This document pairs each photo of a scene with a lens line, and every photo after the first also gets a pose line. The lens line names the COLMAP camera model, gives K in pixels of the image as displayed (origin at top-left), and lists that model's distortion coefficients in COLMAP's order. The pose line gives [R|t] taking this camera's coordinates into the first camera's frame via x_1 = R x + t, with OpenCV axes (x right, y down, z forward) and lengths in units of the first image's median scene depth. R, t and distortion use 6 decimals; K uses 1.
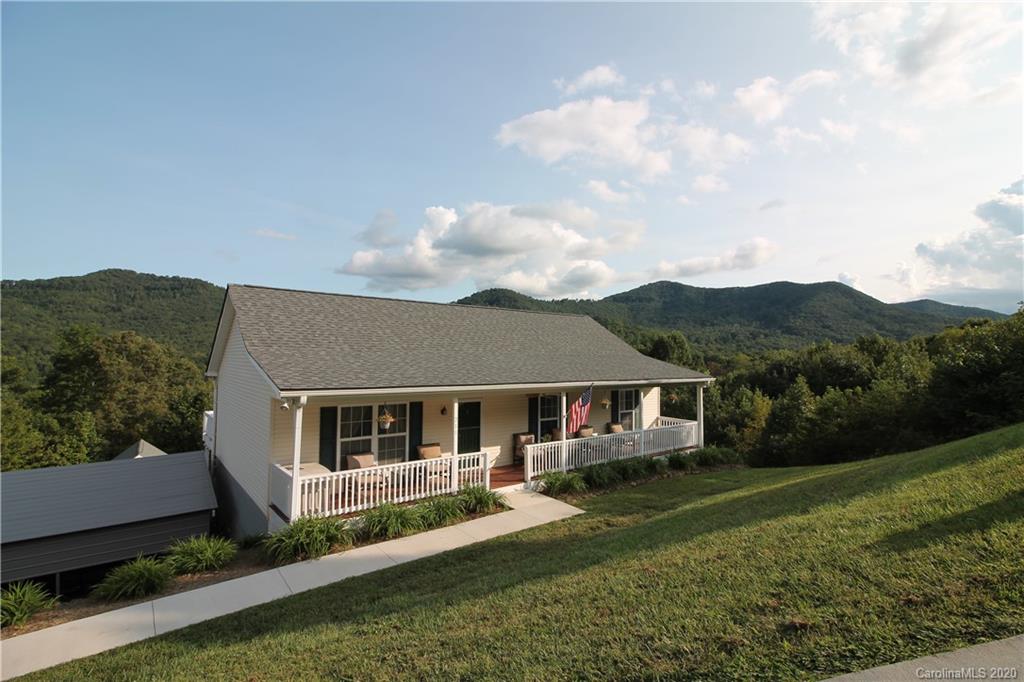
lens RADIAL K [[486.5, 0, 518.5], [0, 486.5, 338.3], [0, 0, 1]] dist [-0.004316, -0.001003]
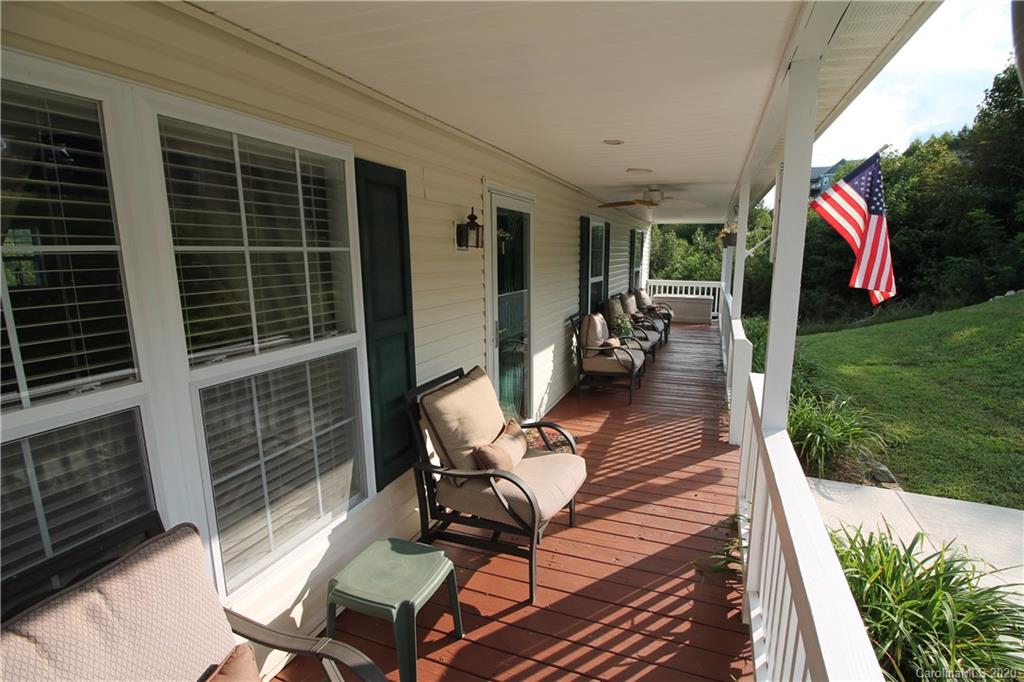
lens RADIAL K [[486.5, 0, 515.2], [0, 486.5, 344.2], [0, 0, 1]] dist [-0.004316, -0.001003]
pose [[0.863955, -0.107483, 0.491964, -0.285615], [-0.006871, 0.974348, 0.224940, 0.168479], [-0.503522, -0.197719, 0.841055, 0.879604]]
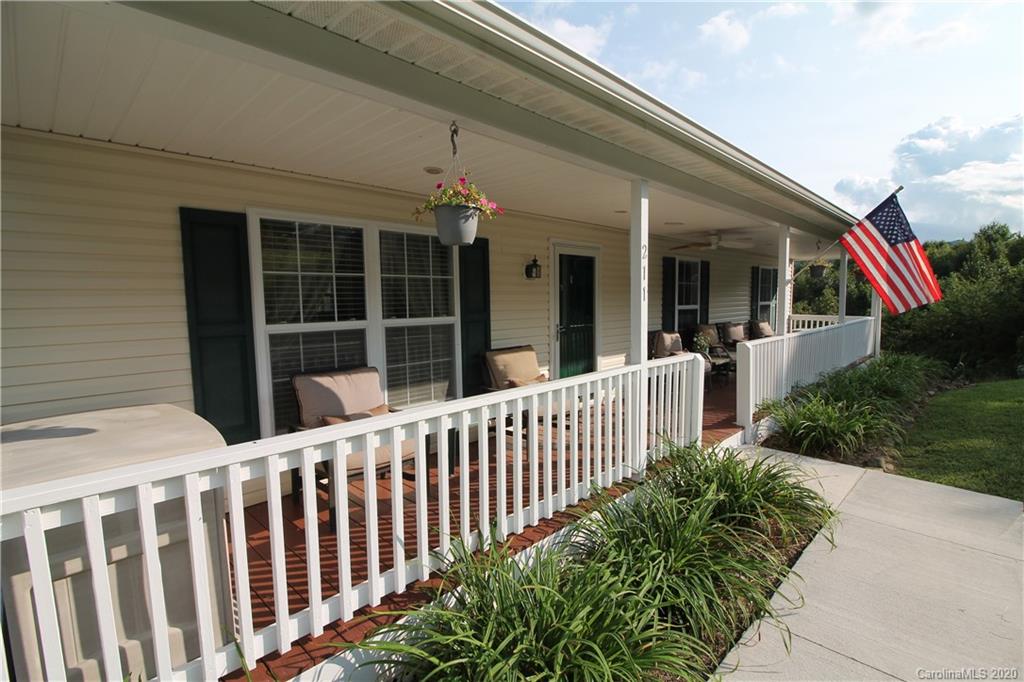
lens RADIAL K [[486.5, 0, 512.5], [0, 486.5, 346.9], [0, 0, 1]] dist [-0.004316, -0.001003]
pose [[0.993711, -0.034201, 0.106626, -0.242324], [0.019421, 0.990424, 0.136689, 0.178128], [-0.110279, -0.133759, 0.984859, 0.670945]]
